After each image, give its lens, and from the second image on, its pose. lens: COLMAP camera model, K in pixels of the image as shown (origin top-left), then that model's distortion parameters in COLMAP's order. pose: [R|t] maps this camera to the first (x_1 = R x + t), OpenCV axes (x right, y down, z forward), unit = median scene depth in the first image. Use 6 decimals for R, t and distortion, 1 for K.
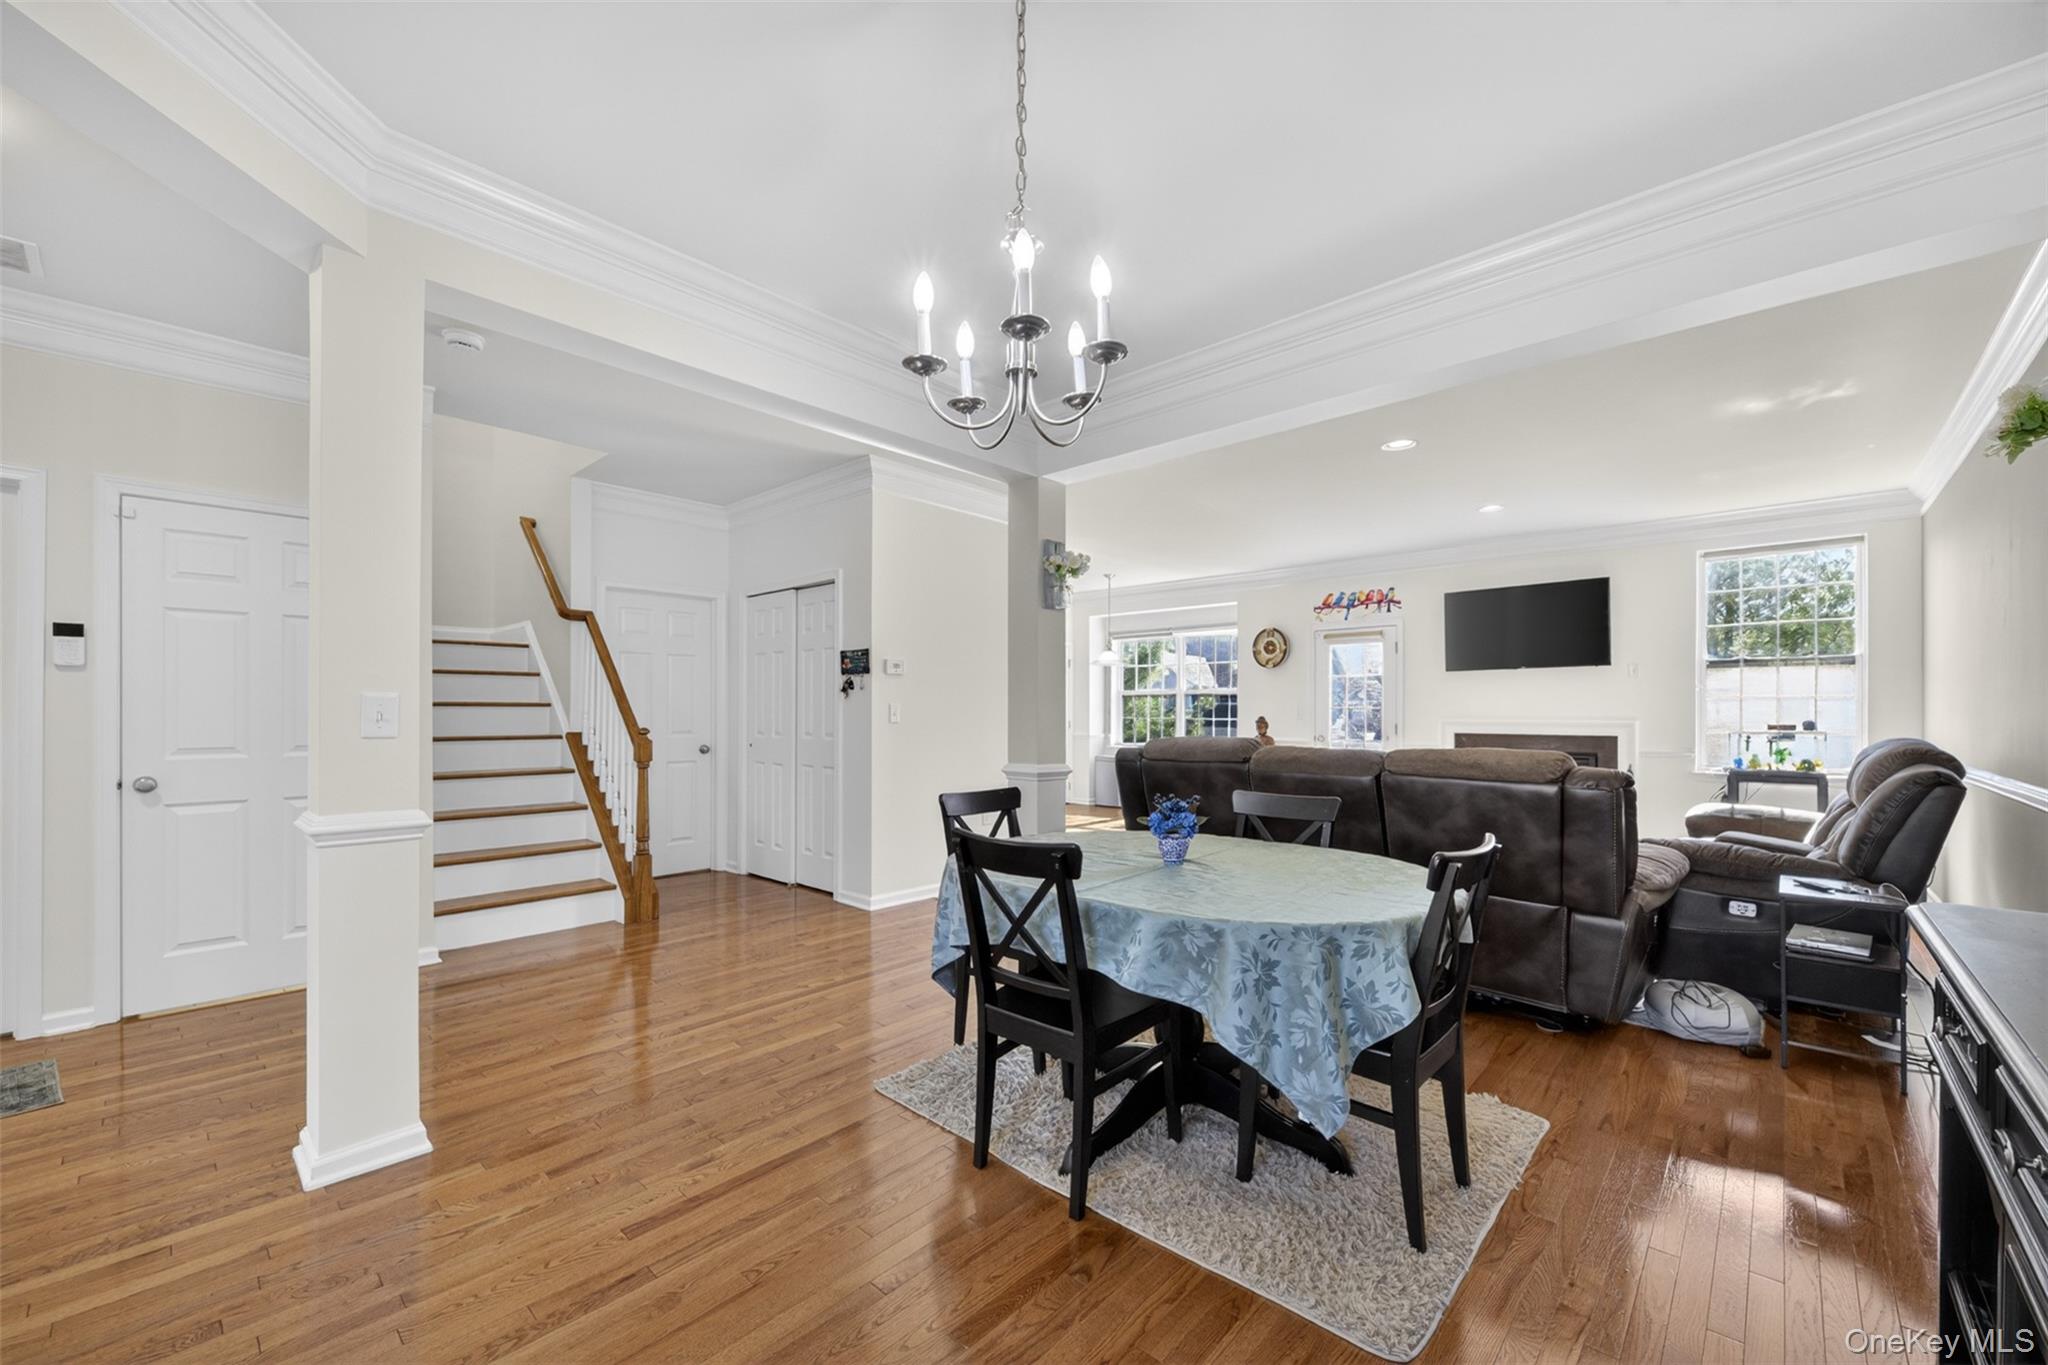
lens RADIAL K [[779.0, 0, 1041.1], [0, 779.0, 713.9], [0, 0, 1]] dist [-0.005320, -0.000499]
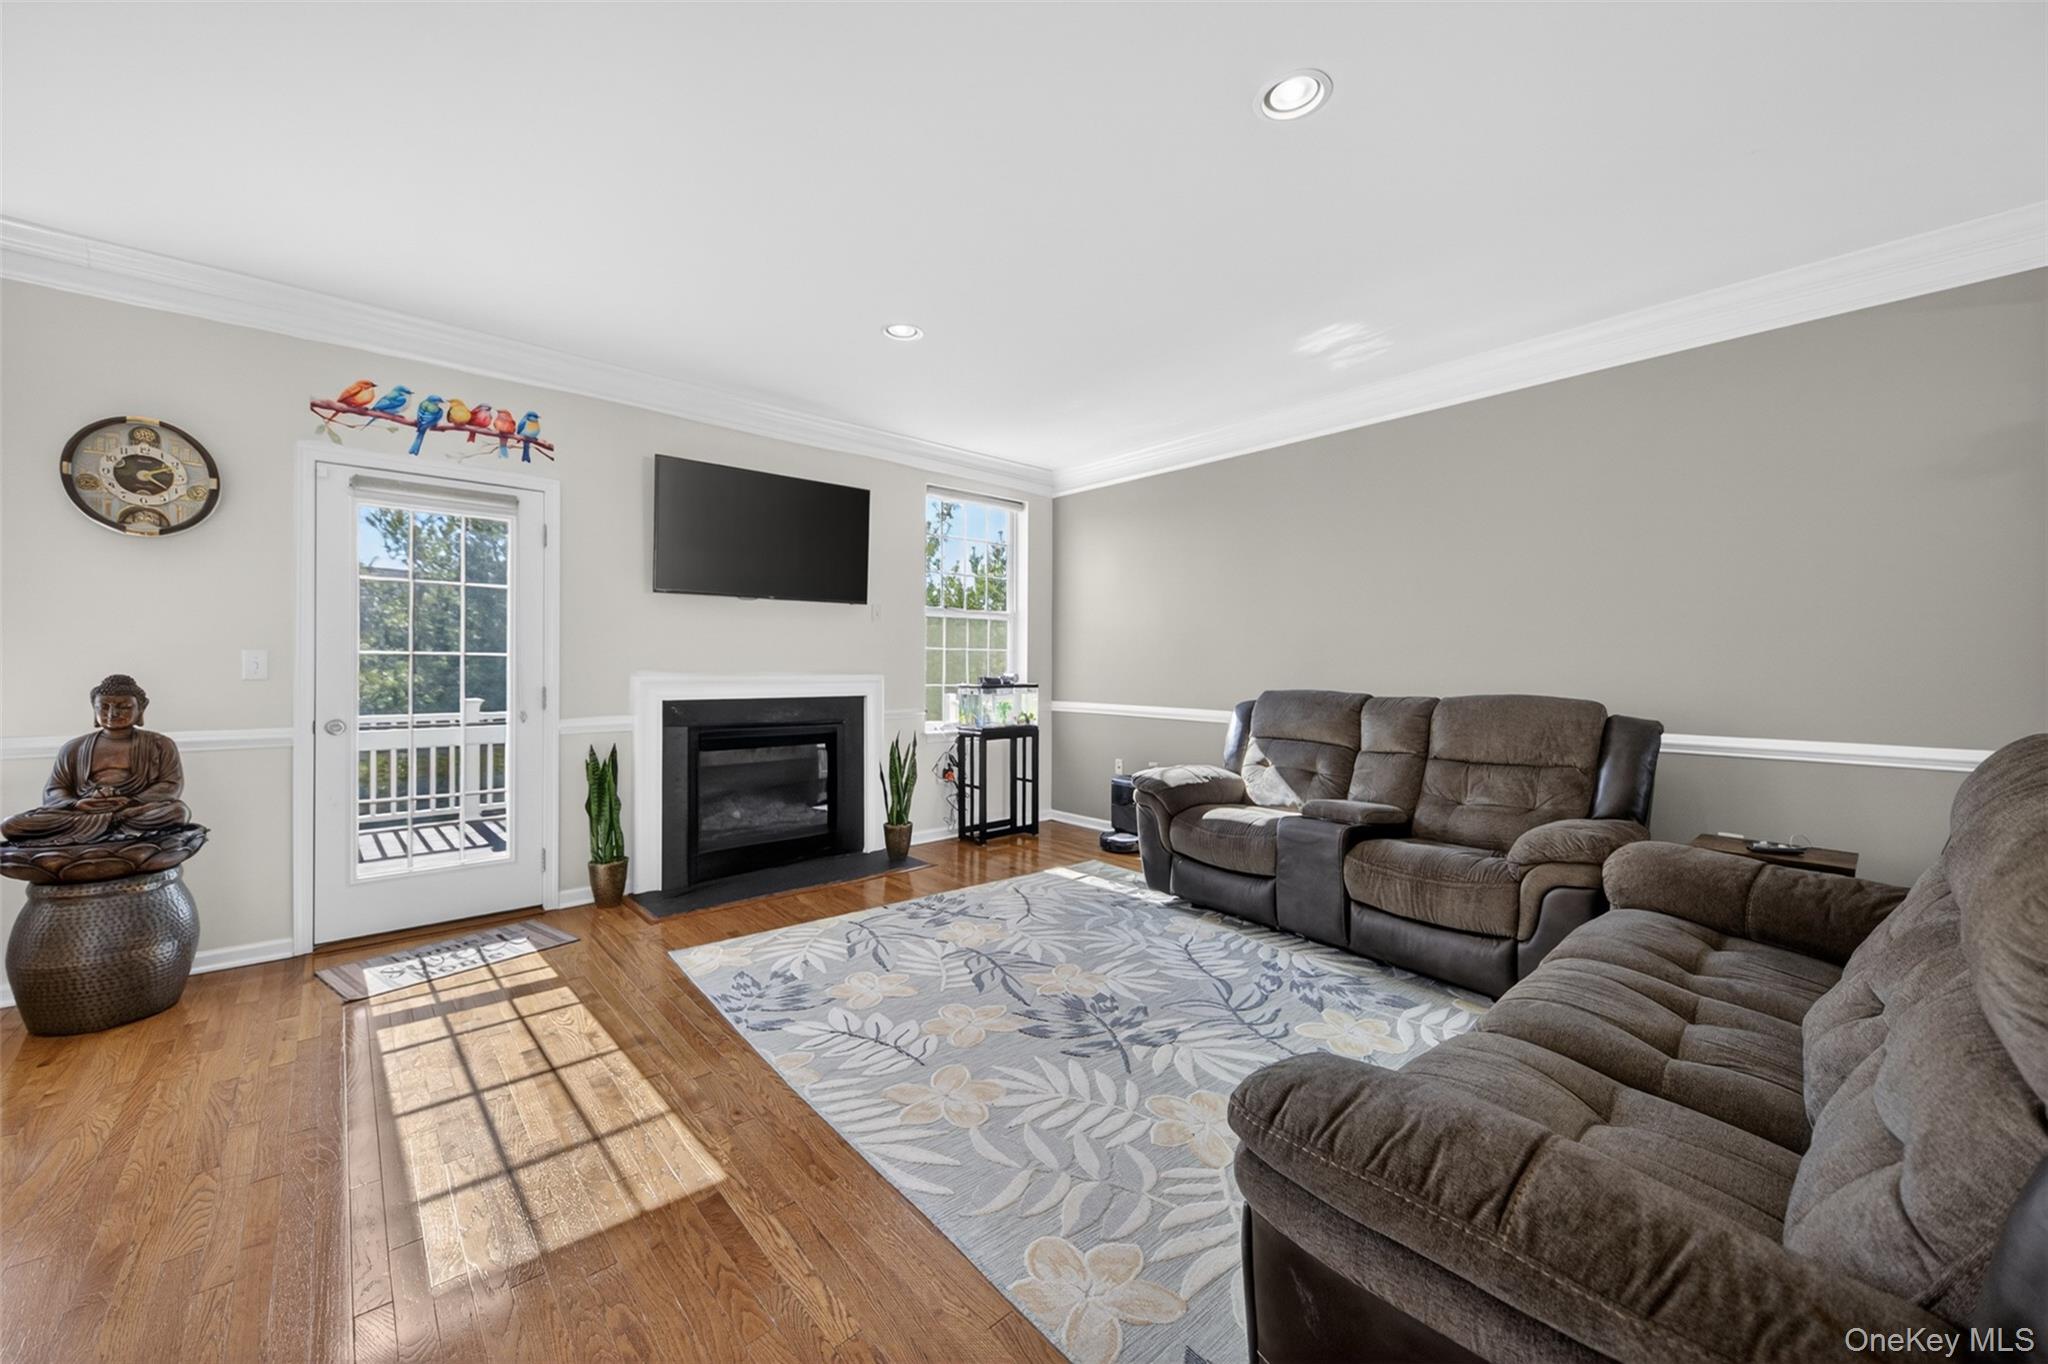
lens RADIAL K [[779.0, 0, 1029.9], [0, 779.0, 664.5], [0, 0, 1]] dist [-0.005320, -0.000499]
pose [[0.065692, -0.008979, 0.997800, -0.022650], [-0.011919, 0.999881, 0.009783, -0.012061], [-0.997769, -0.012536, 0.065577, 0.691649]]
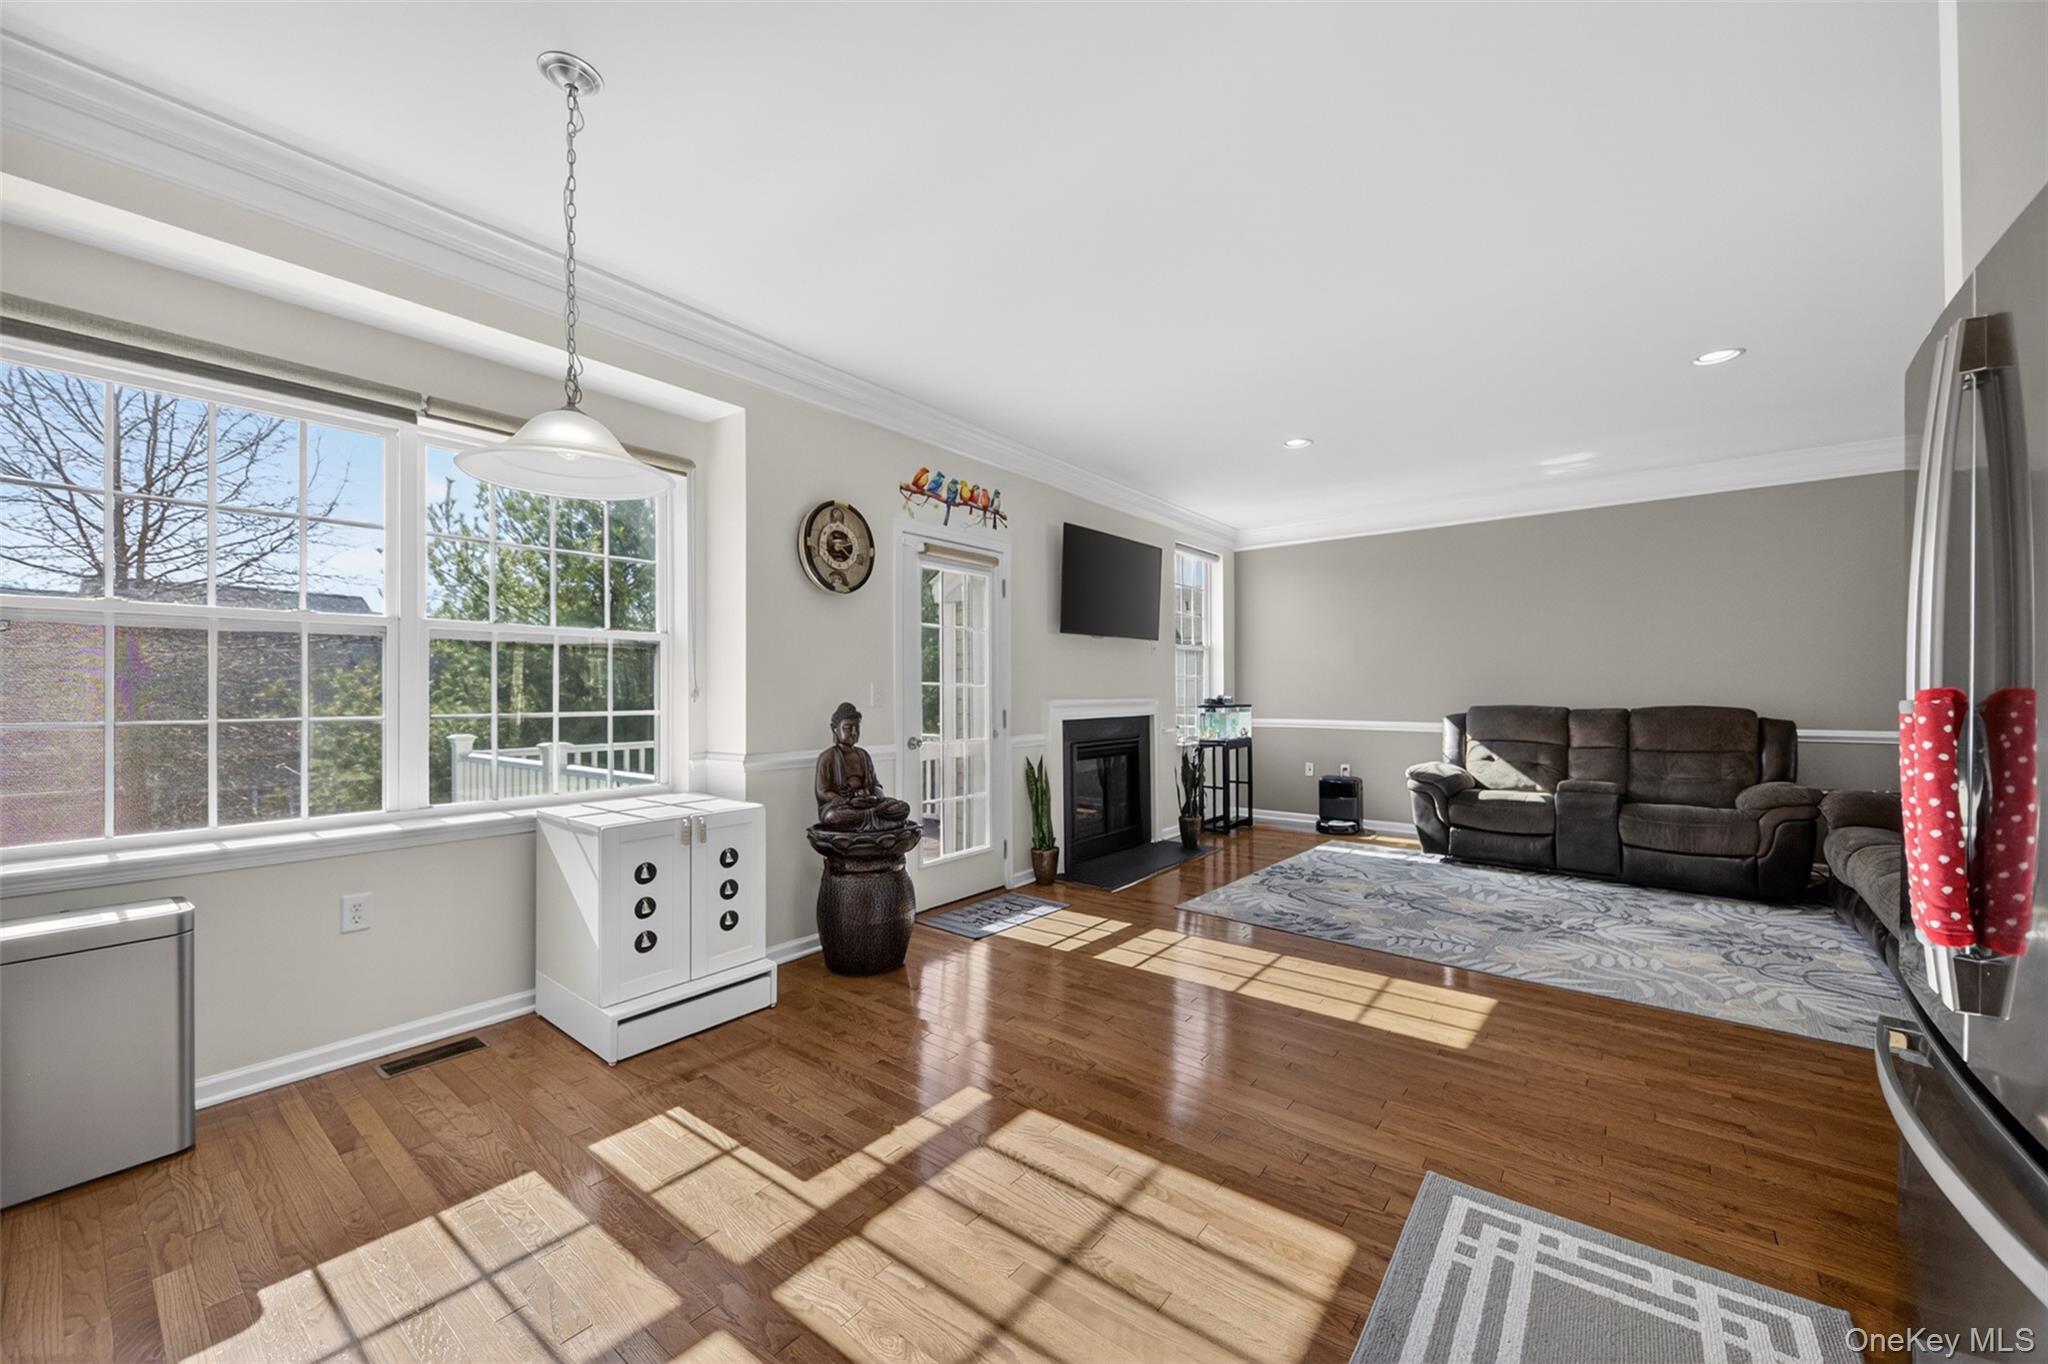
lens RADIAL K [[779.0, 0, 1022.5], [0, 779.0, 679.0], [0, 0, 1]] dist [-0.005320, -0.000499]
pose [[-0.096264, 0.002422, 0.995353, -0.176413], [-0.004692, 0.999985, -0.002887, -0.011746], [-0.995345, -0.004948, -0.096251, 1.103759]]
